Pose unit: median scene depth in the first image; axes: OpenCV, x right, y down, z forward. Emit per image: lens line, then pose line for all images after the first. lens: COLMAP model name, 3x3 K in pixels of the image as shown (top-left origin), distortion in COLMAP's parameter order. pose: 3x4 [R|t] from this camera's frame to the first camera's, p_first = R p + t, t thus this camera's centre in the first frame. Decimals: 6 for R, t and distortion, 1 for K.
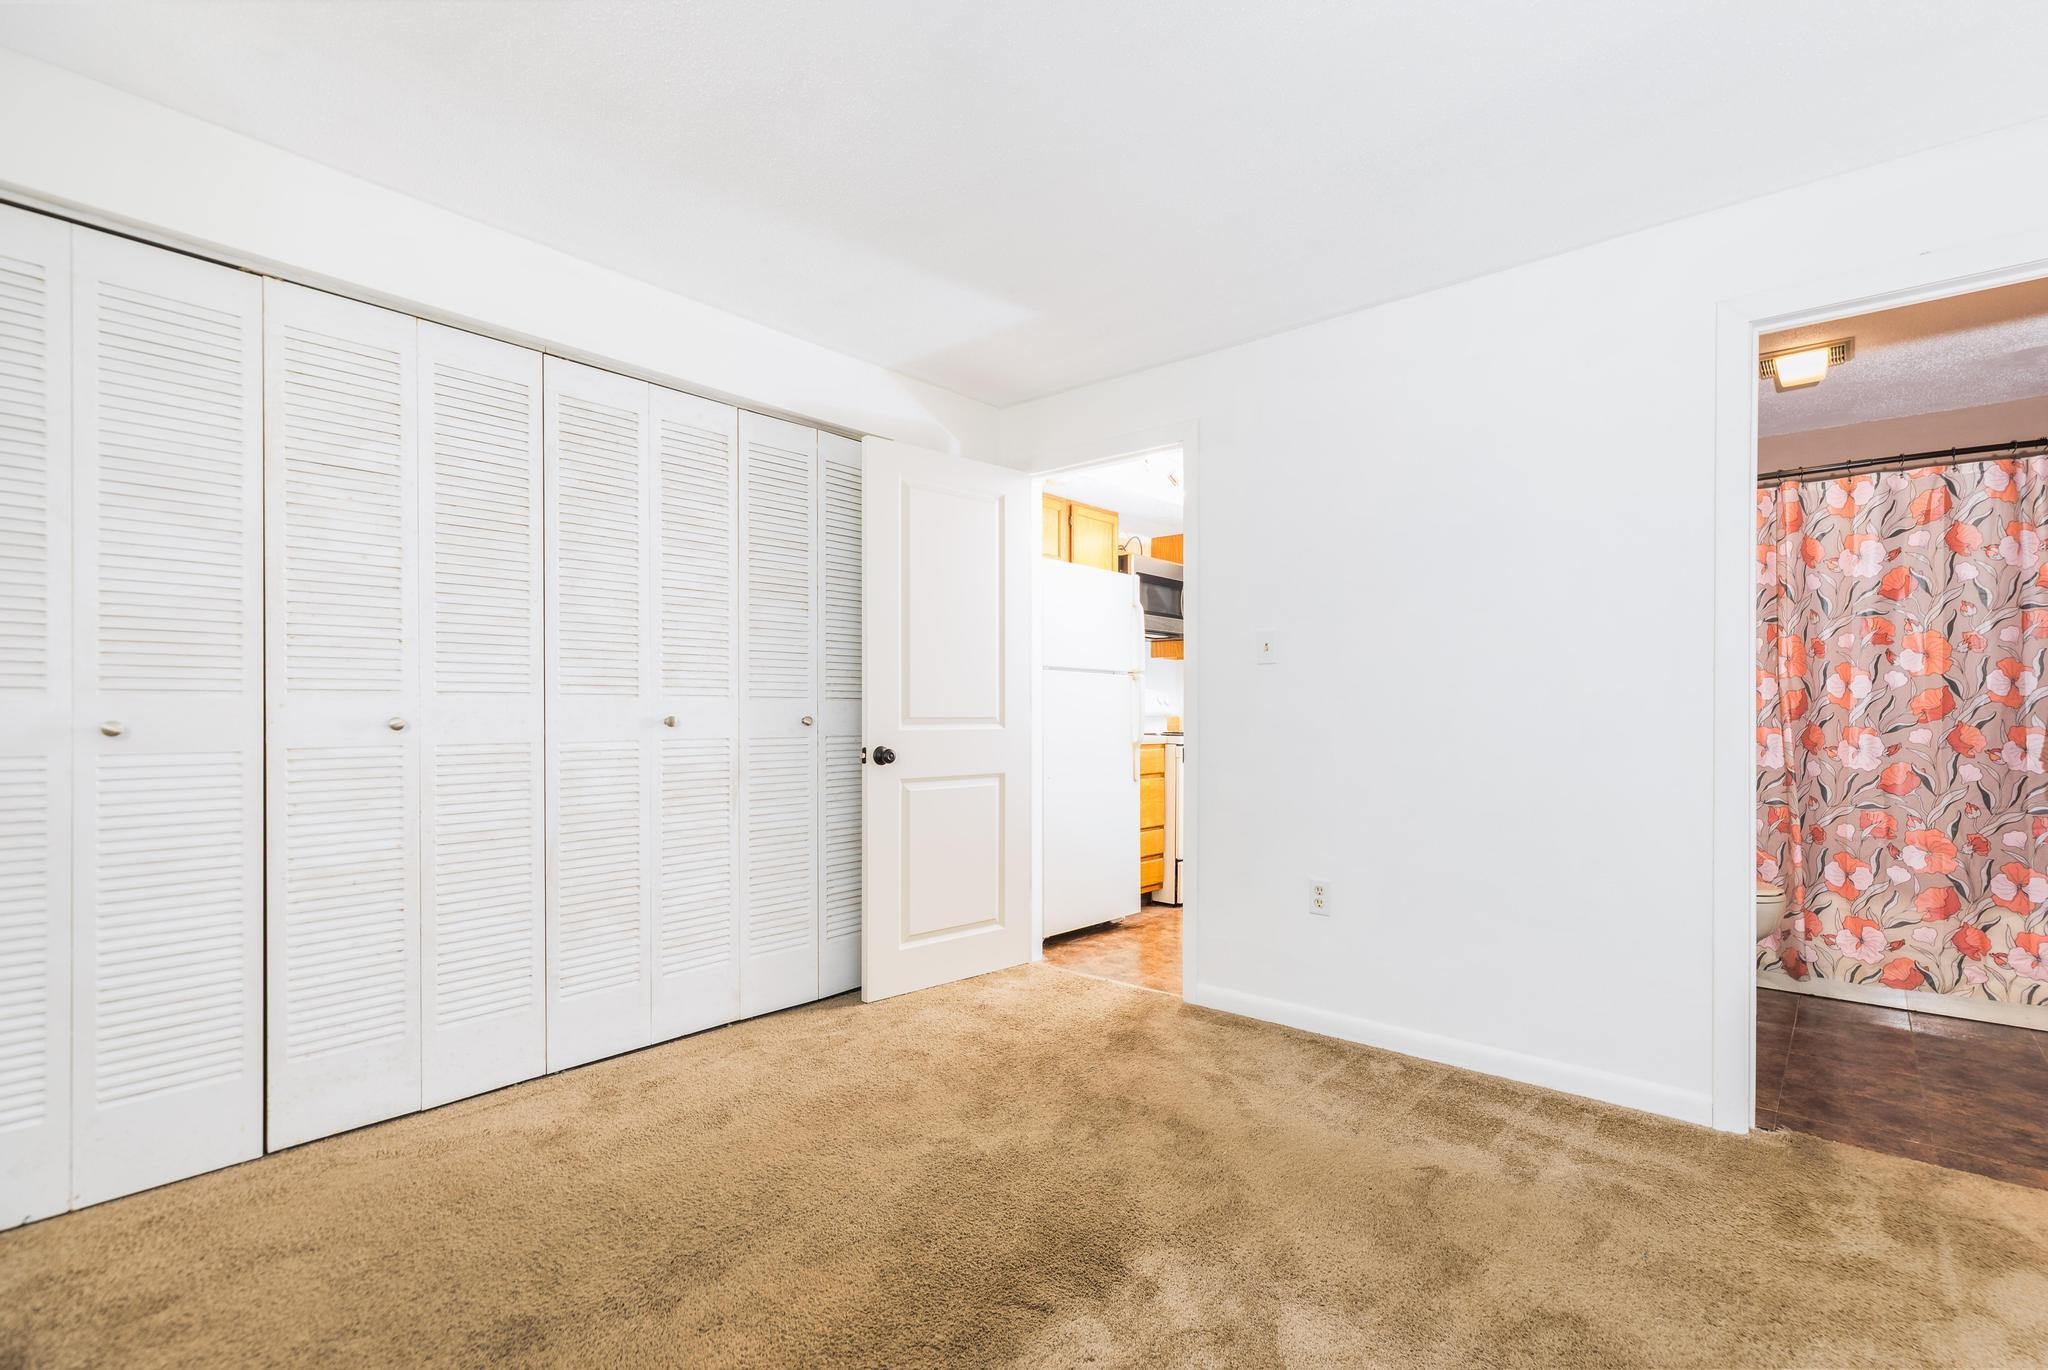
lens RADIAL K [[955.4, 0, 1052.9], [0, 955.4, 727.2], [0, 0, 1]] dist [0.014377, 0.000032]
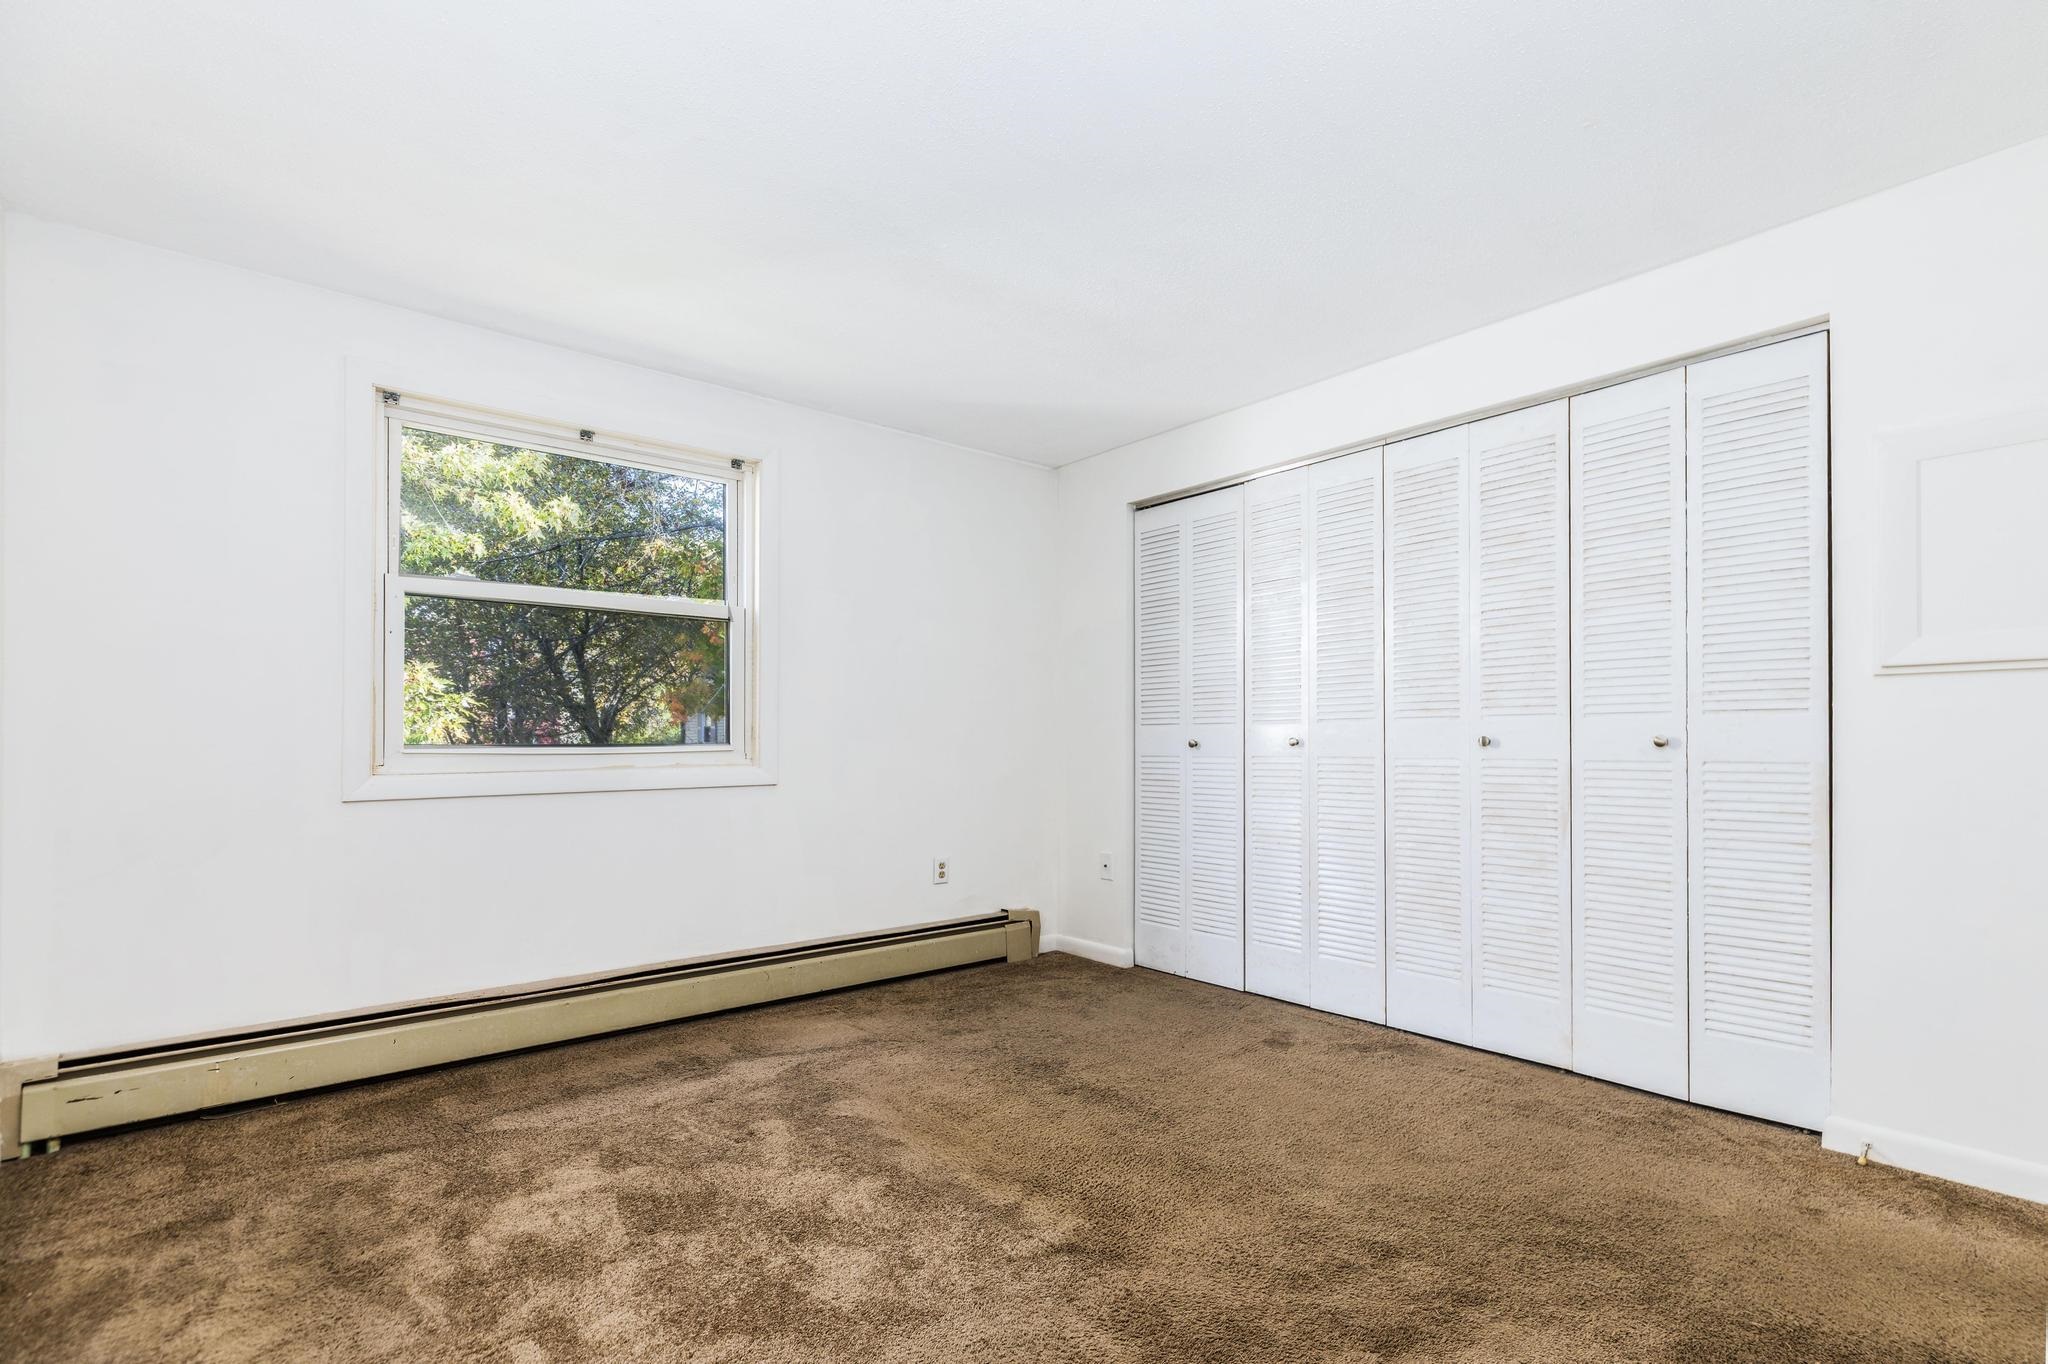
lens RADIAL K [[955.4, 0, 1045.1], [0, 955.4, 740.5], [0, 0, 1]] dist [0.014377, 0.000032]
pose [[-0.178165, 0.007859, -0.983969, 1.814023], [-0.002550, 0.999961, 0.008449, -0.037114], [0.983997, 0.004015, -0.178138, 1.852610]]
